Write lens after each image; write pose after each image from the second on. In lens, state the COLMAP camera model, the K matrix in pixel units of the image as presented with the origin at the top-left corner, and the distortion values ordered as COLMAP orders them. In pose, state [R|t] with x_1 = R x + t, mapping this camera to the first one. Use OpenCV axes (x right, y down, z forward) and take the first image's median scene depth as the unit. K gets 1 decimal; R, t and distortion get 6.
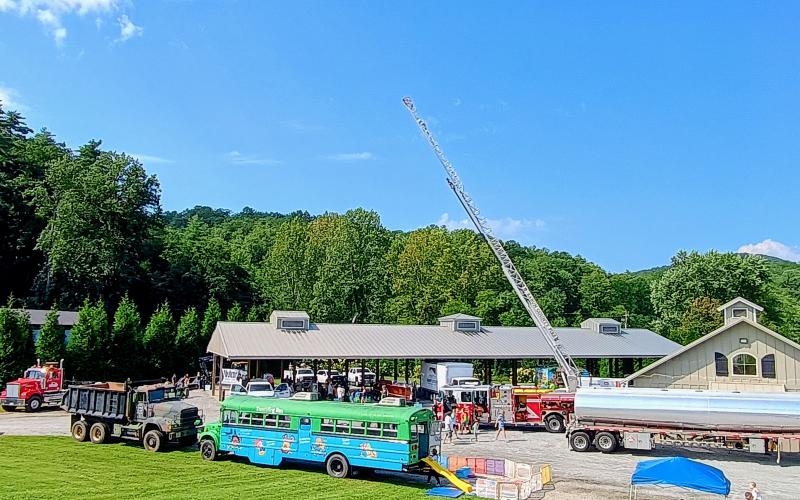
lens RADIAL K [[662.3, 0, 400.0], [0, 662.3, 250.0], [0, 0, 1]] dist [0.003382, 0.006269]
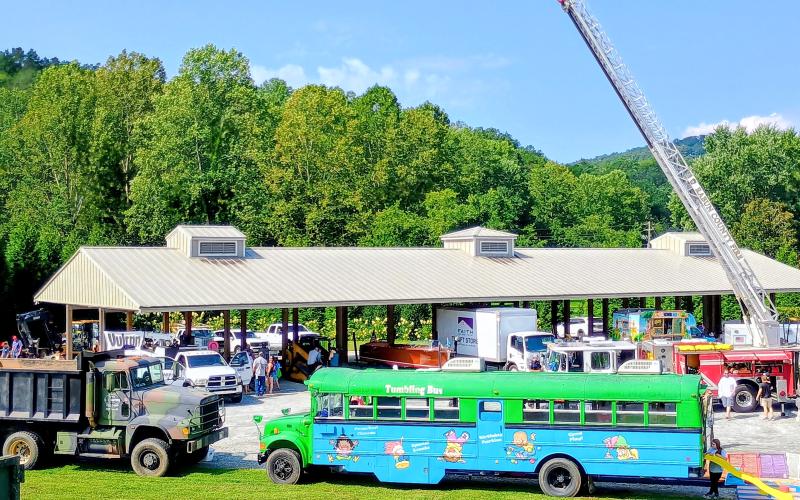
lens RADIAL K [[1129.4, 0, 400.0], [0, 1129.4, 250.0], [0, 0, 1]] dist [0.034180, 0.056195]
pose [[0.974957, -0.016502, 0.221778, -0.367531], [-0.007565, 0.994205, 0.107236, 0.015906], [-0.222263, -0.106228, 0.969183, 0.066424]]
